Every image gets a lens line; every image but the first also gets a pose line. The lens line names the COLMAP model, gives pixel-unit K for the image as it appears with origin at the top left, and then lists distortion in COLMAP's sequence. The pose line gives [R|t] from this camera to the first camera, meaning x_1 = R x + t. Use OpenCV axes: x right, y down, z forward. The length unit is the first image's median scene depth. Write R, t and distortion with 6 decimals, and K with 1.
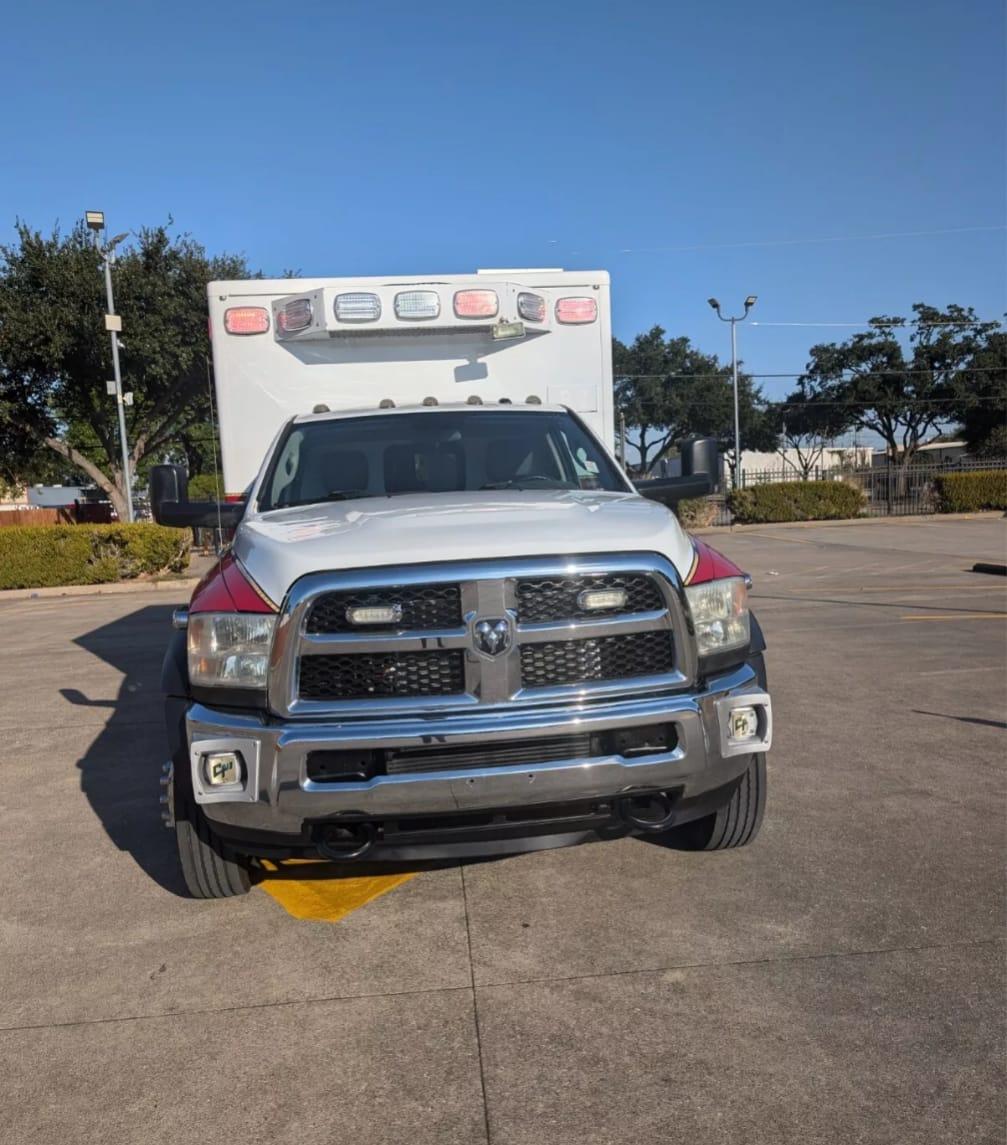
lens RADIAL K [[979.9, 0, 496.2], [0, 979.9, 589.9], [0, 0, 1]] dist [0.010938, -0.004539]
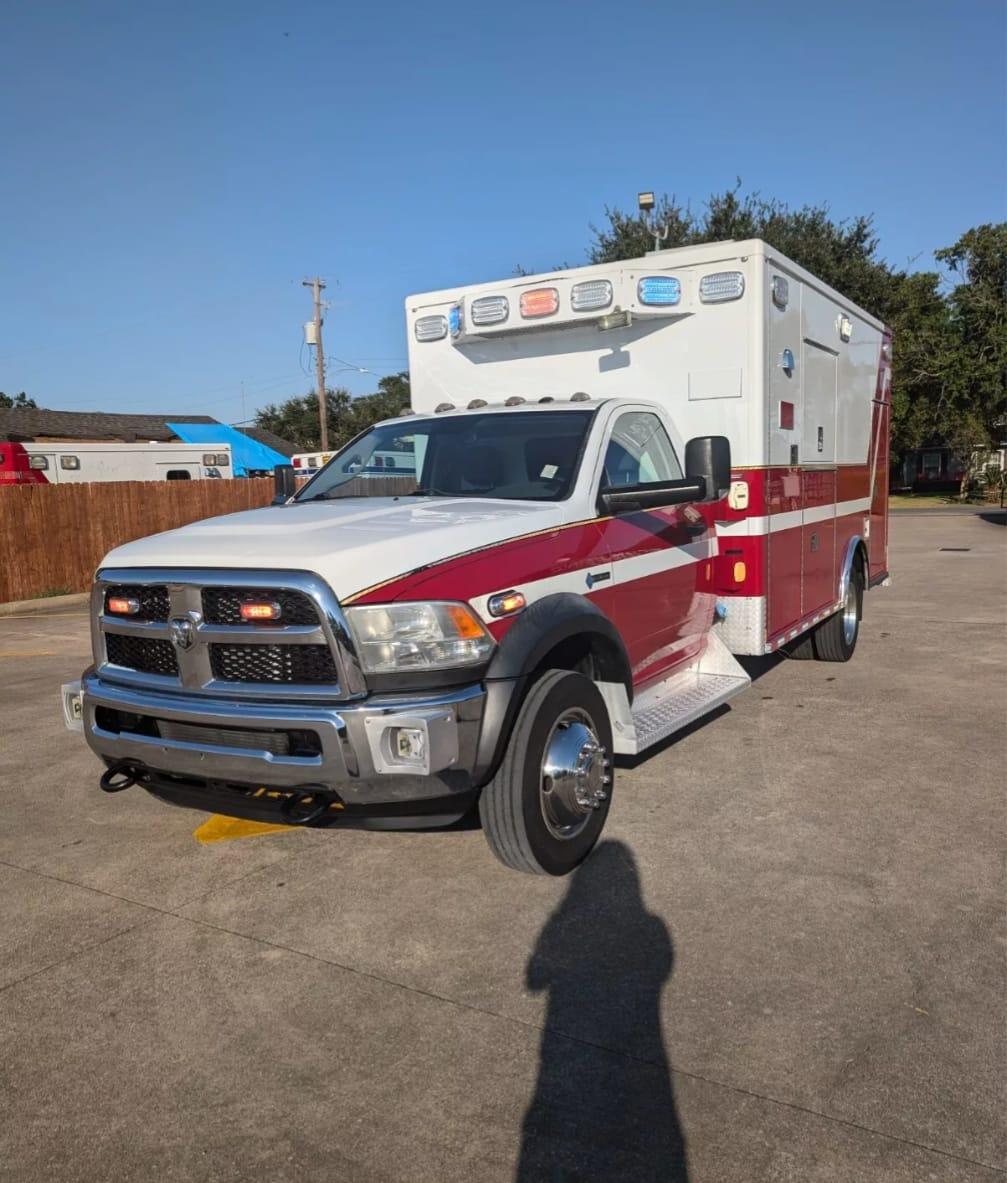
lens RADIAL K [[994.2, 0, 503.5], [0, 994.2, 591.5], [0, 0, 1]] dist [-0.062162, 0.156749]
pose [[0.790694, 0.086143, -0.606121, 0.549404], [-0.056385, 0.996090, 0.068011, -0.057284], [0.609609, -0.019600, 0.792460, 0.148076]]
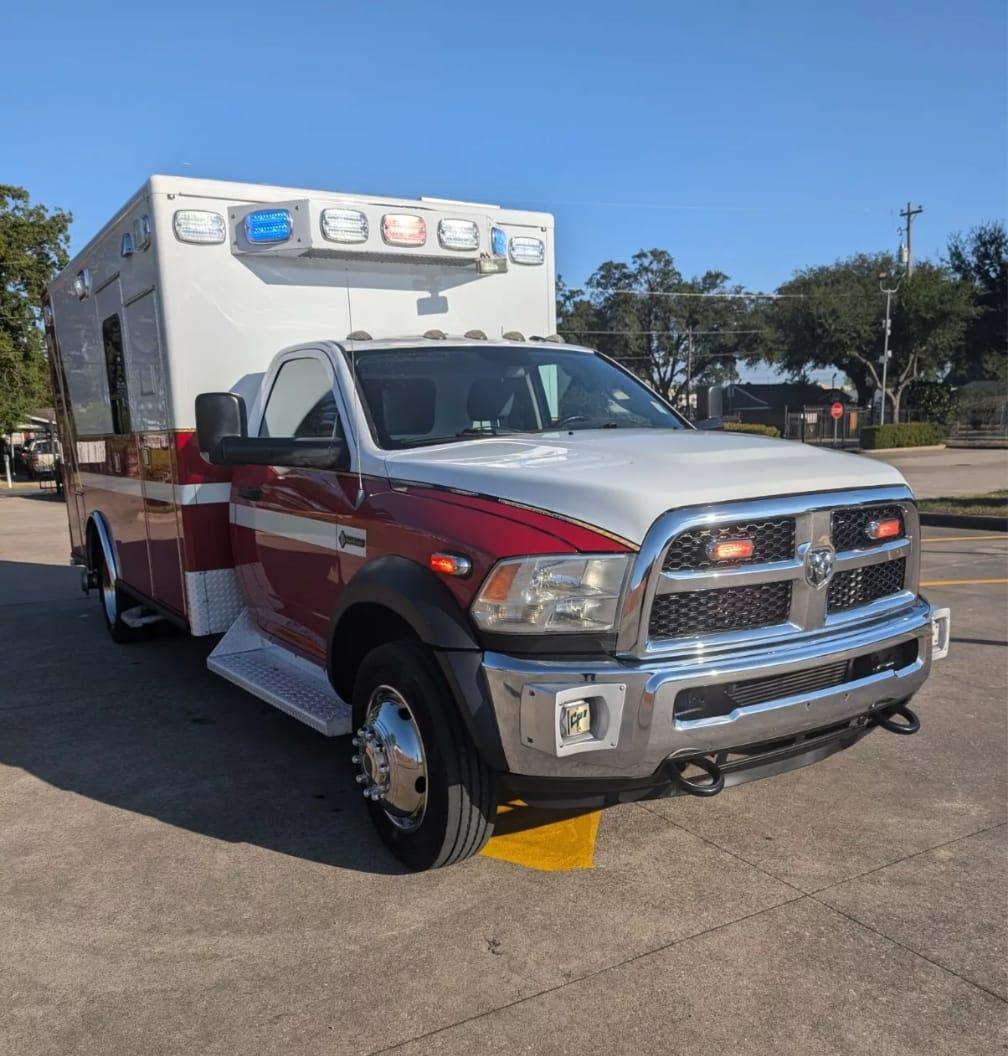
lens RADIAL K [[984.0, 0, 525.7], [0, 984.0, 576.6], [0, 0, 1]] dist [0.002133, 0.009930]
pose [[0.903396, -0.045362, 0.426400, -0.393475], [0.028871, 0.998567, 0.045064, 0.001195], [-0.427833, -0.028400, 0.903411, 0.092936]]
